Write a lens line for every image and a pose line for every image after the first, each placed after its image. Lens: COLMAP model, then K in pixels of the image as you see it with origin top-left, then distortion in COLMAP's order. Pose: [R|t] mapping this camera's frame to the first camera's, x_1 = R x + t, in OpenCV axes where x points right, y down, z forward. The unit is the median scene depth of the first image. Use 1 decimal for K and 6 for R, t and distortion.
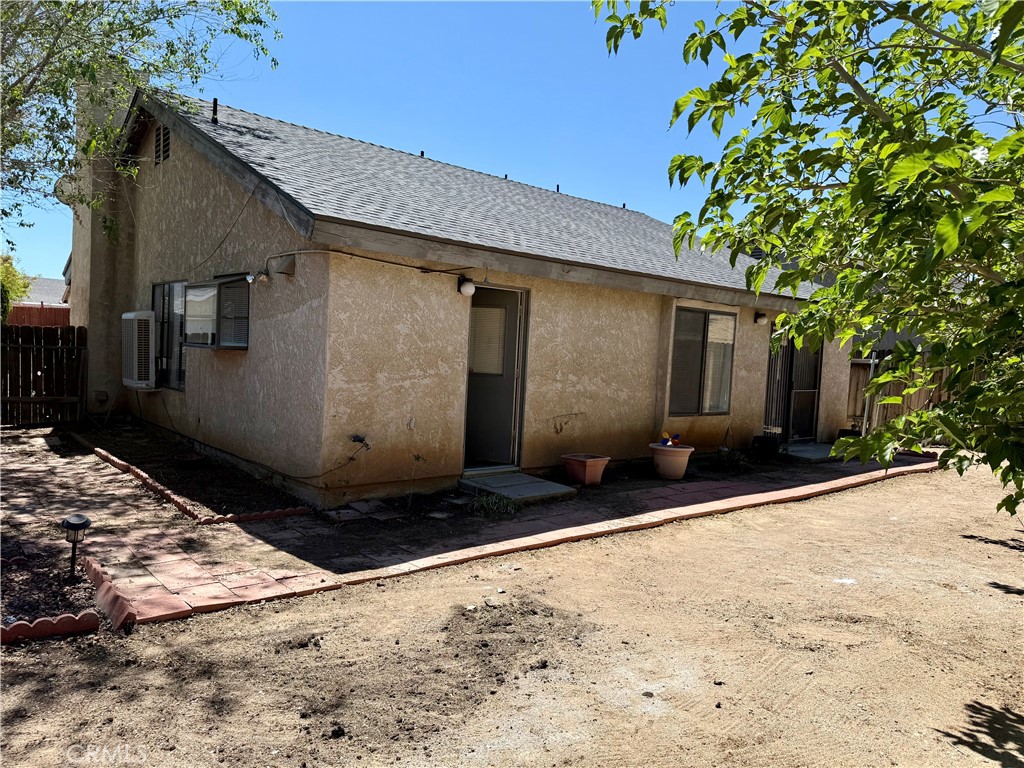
lens RADIAL K [[714.5, 0, 514.4], [0, 714.5, 389.0], [0, 0, 1]] dist [0.101177, -0.138963]
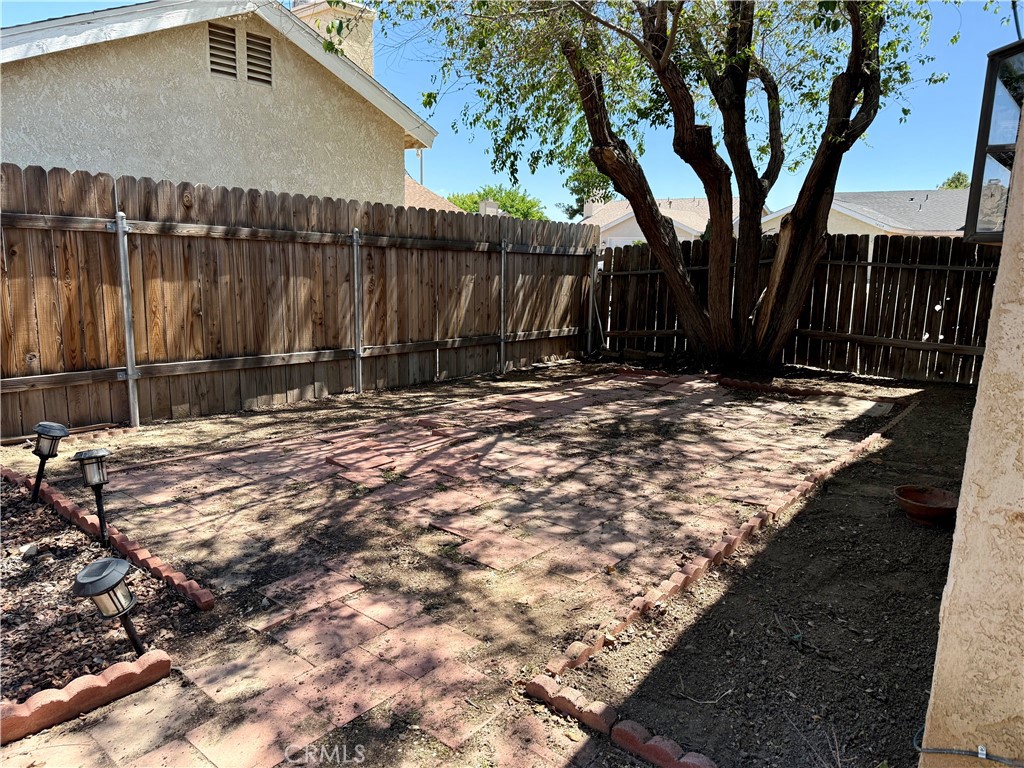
lens RADIAL K [[714.5, 0, 514.4], [0, 714.5, 389.0], [0, 0, 1]] dist [0.101177, -0.138963]
pose [[0.167706, 0.145058, -0.975107, -0.105726], [-0.074198, 0.988167, 0.134240, -0.018813], [0.983041, 0.049838, 0.176484, 1.079234]]
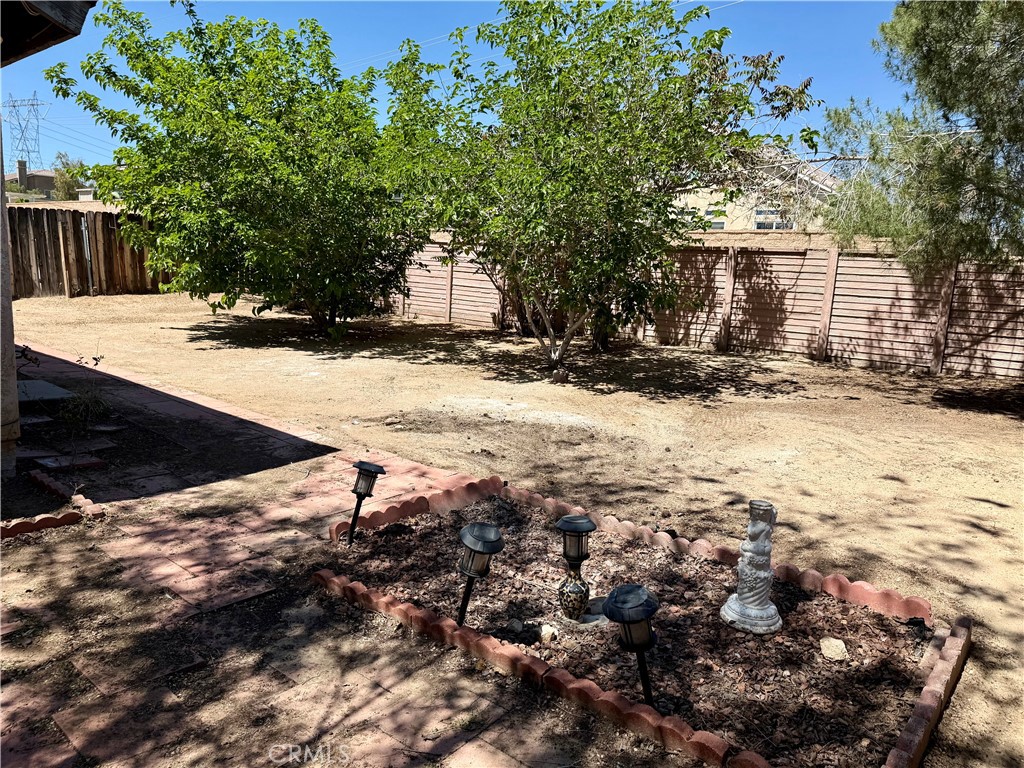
lens RADIAL K [[714.5, 0, 514.4], [0, 714.5, 389.0], [0, 0, 1]] dist [0.101177, -0.138963]
pose [[-0.162864, -0.222941, 0.961131, -1.215920], [-0.003398, 0.974258, 0.225410, -0.060626], [-0.986643, 0.033445, -0.159429, 0.888774]]
